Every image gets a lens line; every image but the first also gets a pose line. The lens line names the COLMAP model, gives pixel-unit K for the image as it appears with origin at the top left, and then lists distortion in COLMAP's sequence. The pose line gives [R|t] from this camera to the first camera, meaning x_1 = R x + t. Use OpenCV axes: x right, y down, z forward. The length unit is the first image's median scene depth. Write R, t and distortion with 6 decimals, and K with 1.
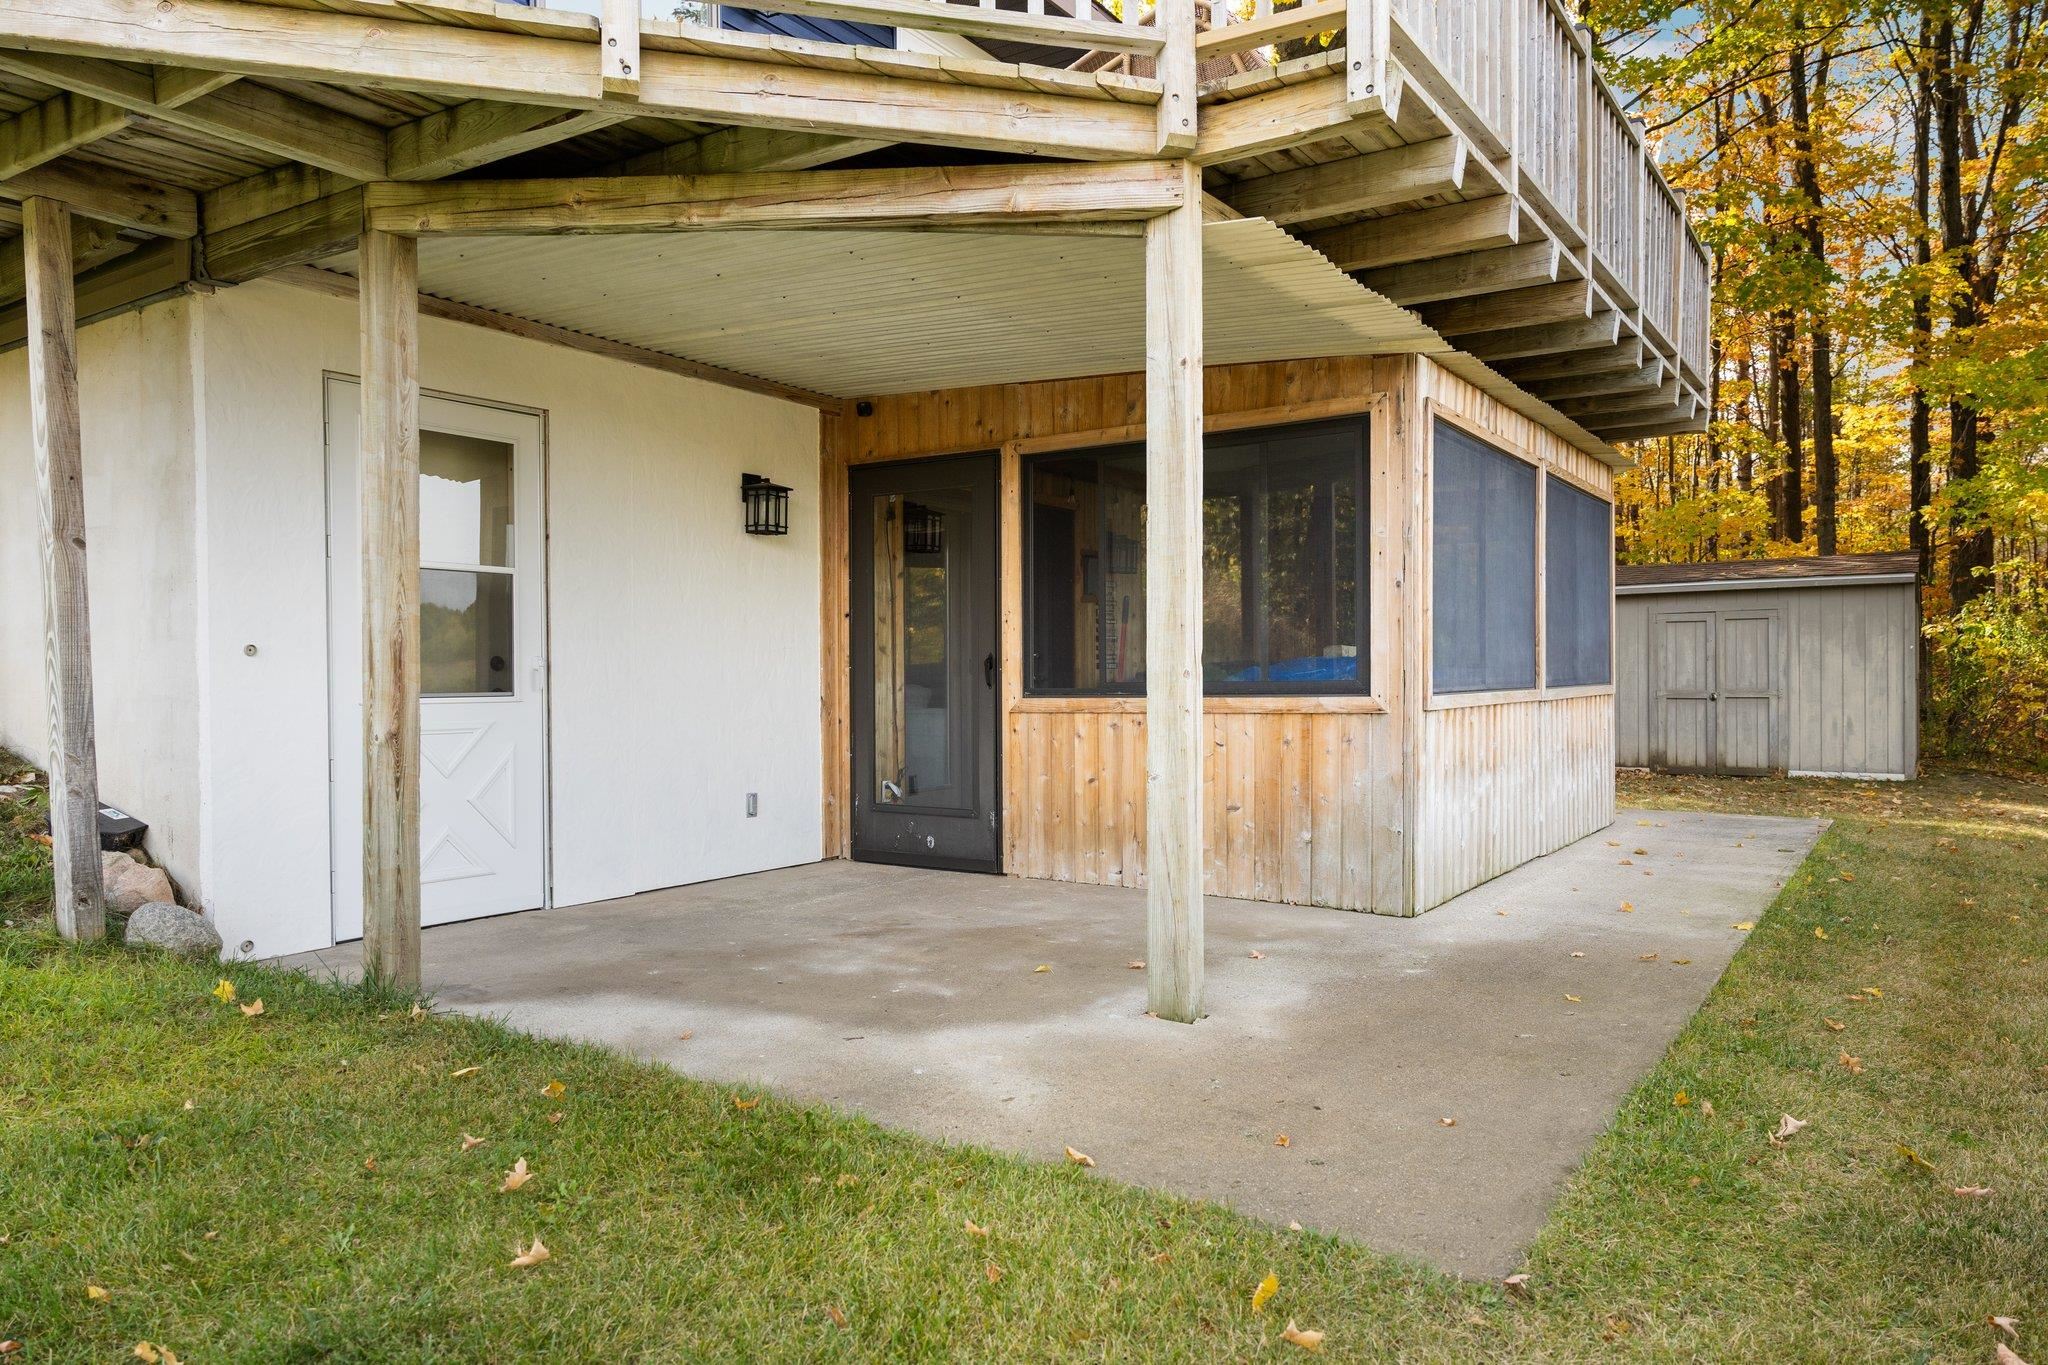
lens RADIAL K [[1413.0, 0, 1015.9], [0, 1413.0, 683.7], [0, 0, 1]] dist [0.003878, 0.002457]
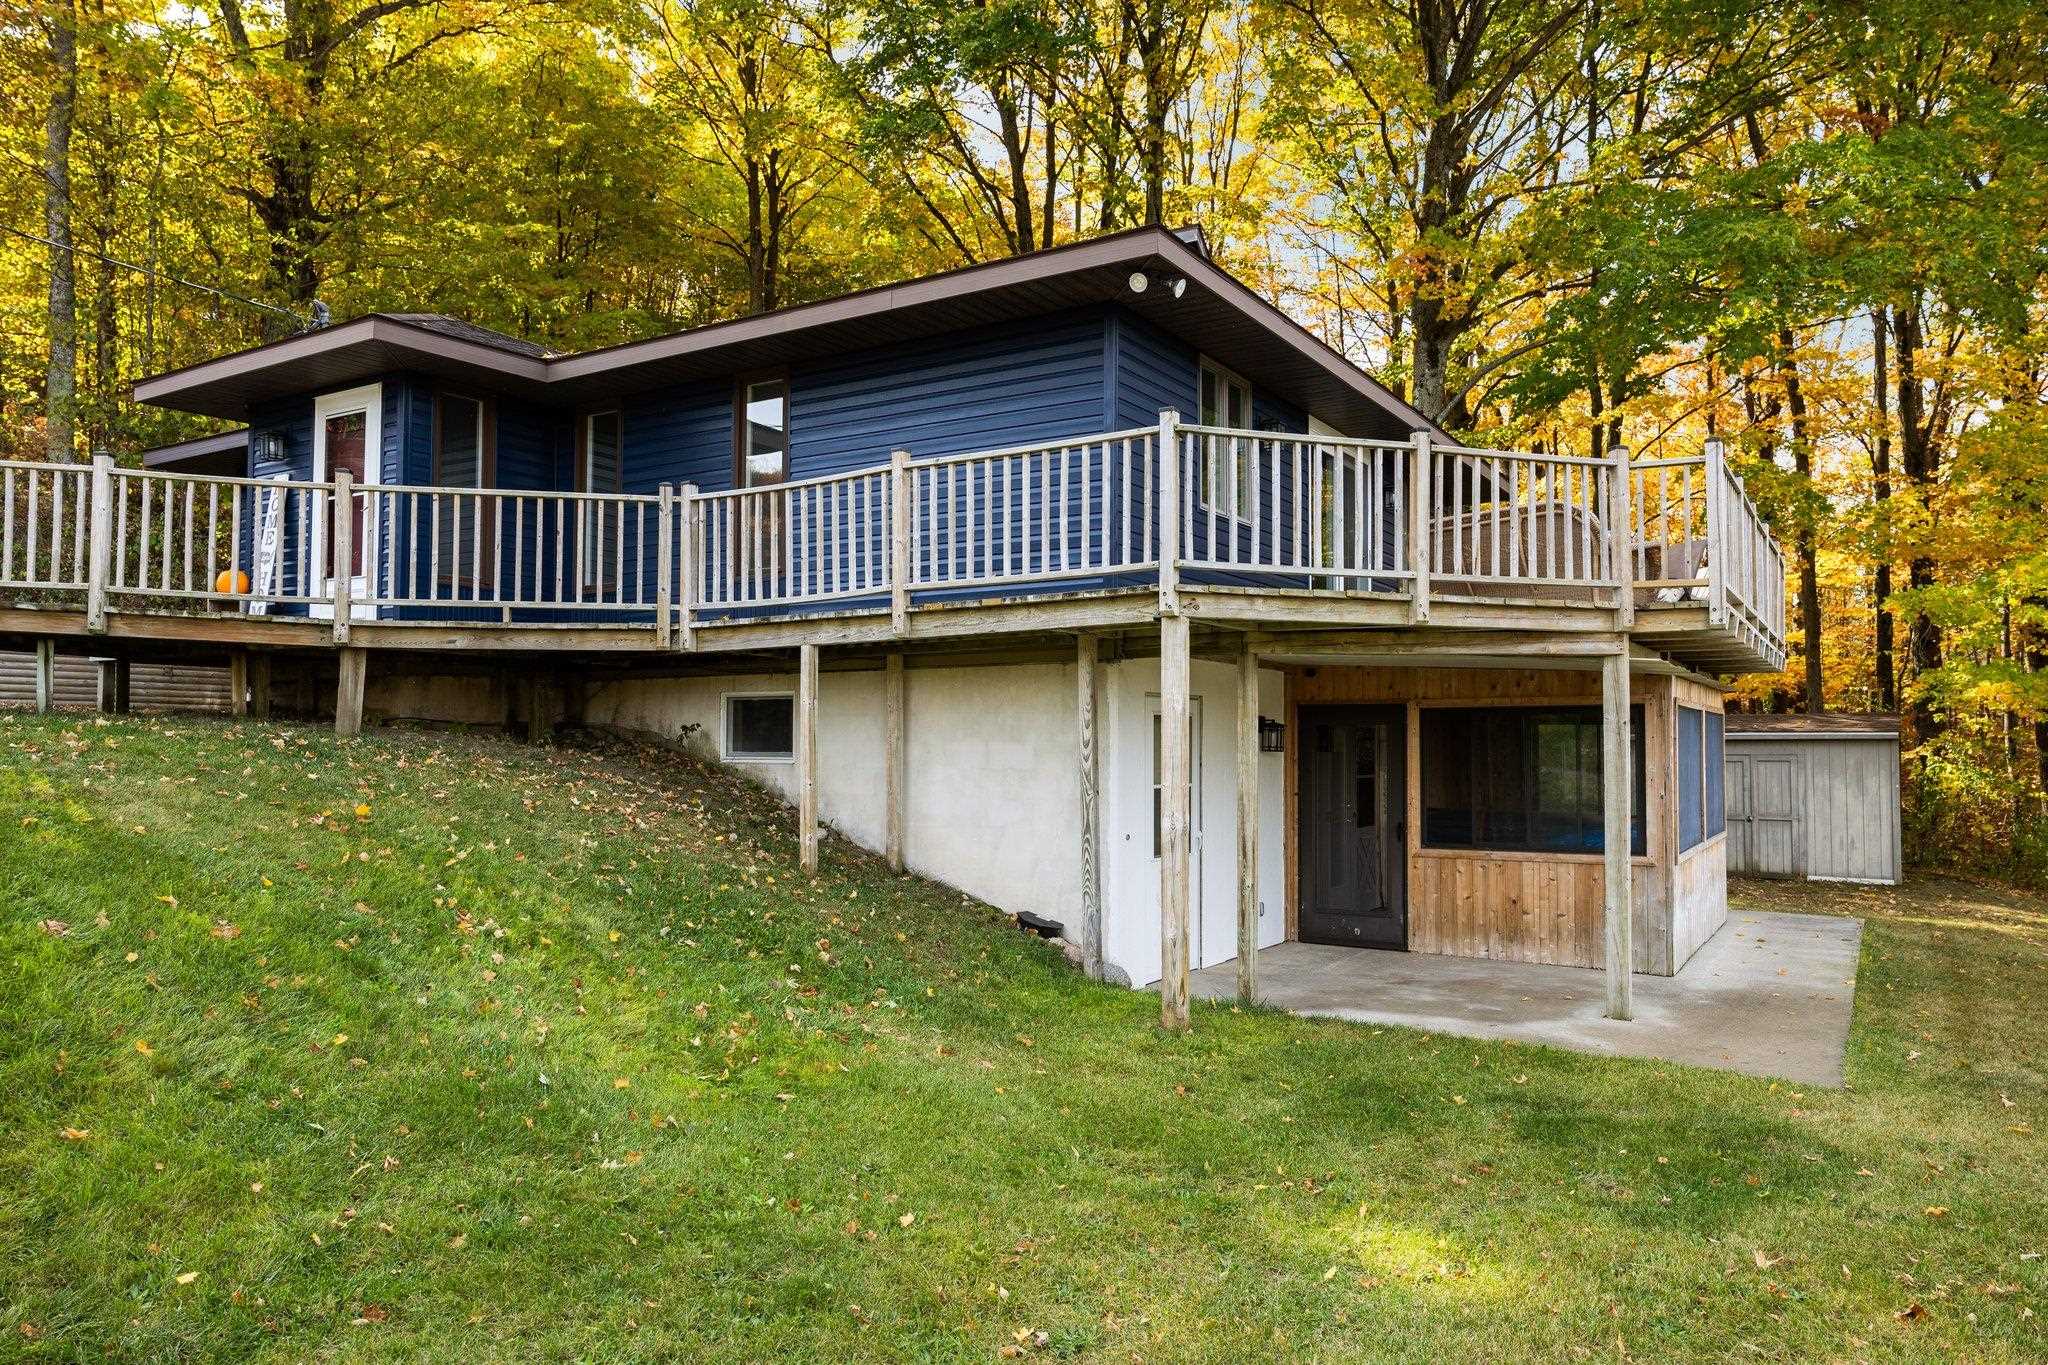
lens RADIAL K [[1413.0, 0, 1023.8], [0, 1413.0, 682.6], [0, 0, 1]] dist [0.003878, 0.002457]
pose [[0.999403, 0.011212, 0.032678, -0.245121], [-0.009469, 0.998549, -0.053011, -0.043868], [-0.033225, 0.052669, 0.998059, -0.326533]]
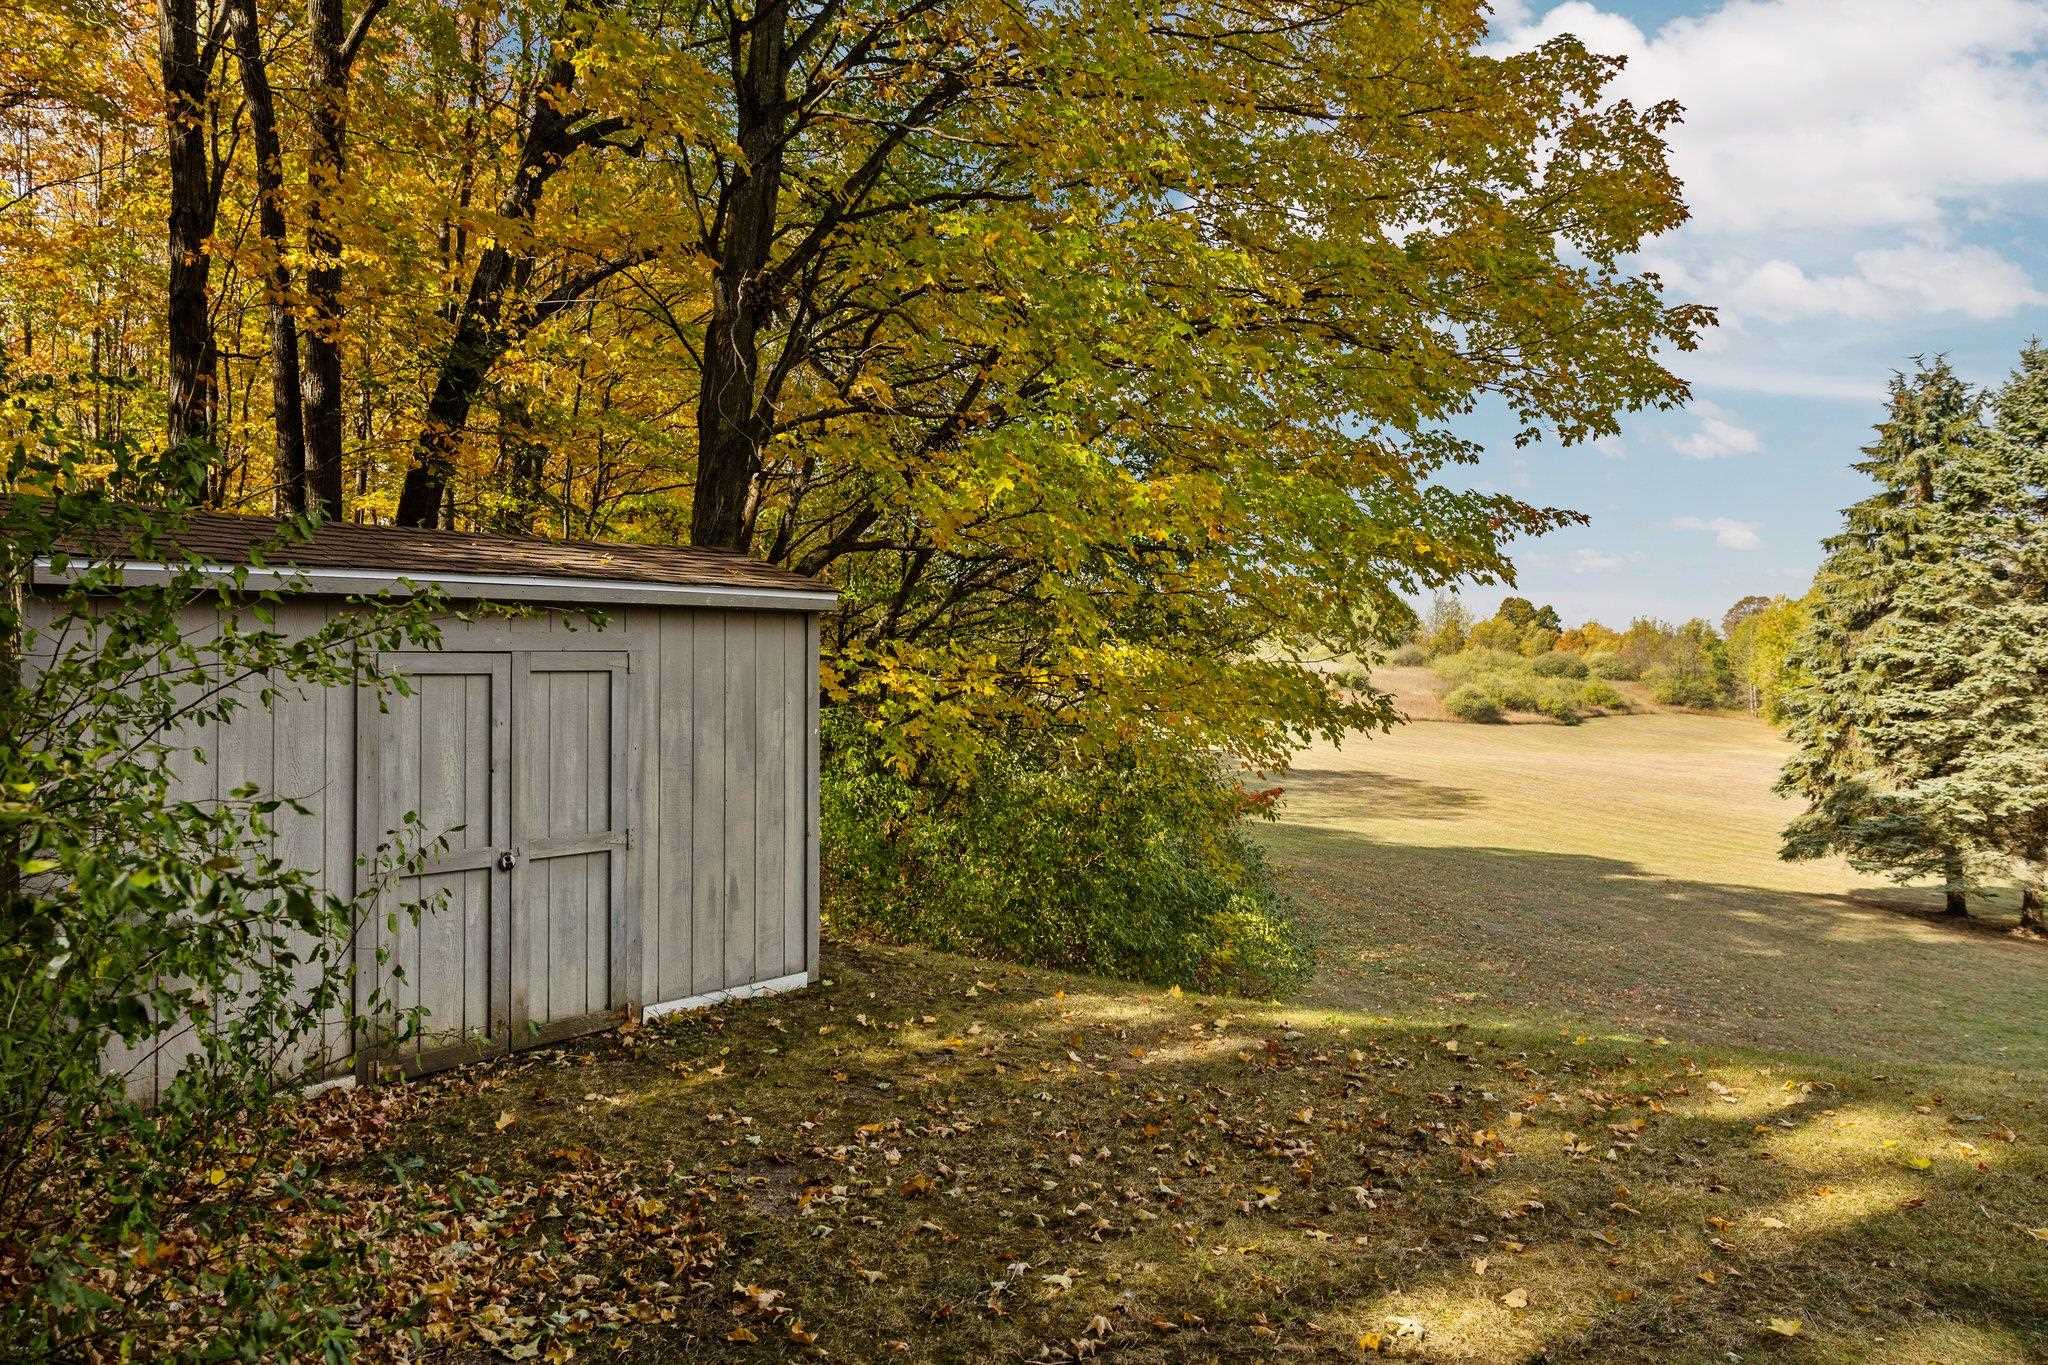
lens RADIAL K [[1413.0, 0, 1039.9], [0, 1413.0, 677.5], [0, 0, 1]] dist [0.003878, 0.002457]
pose [[0.117371, 0.002735, 0.993084, 0.115149], [0.010907, 0.999932, -0.004043, -0.041952], [-0.993028, 0.011306, 0.117333, 0.840547]]
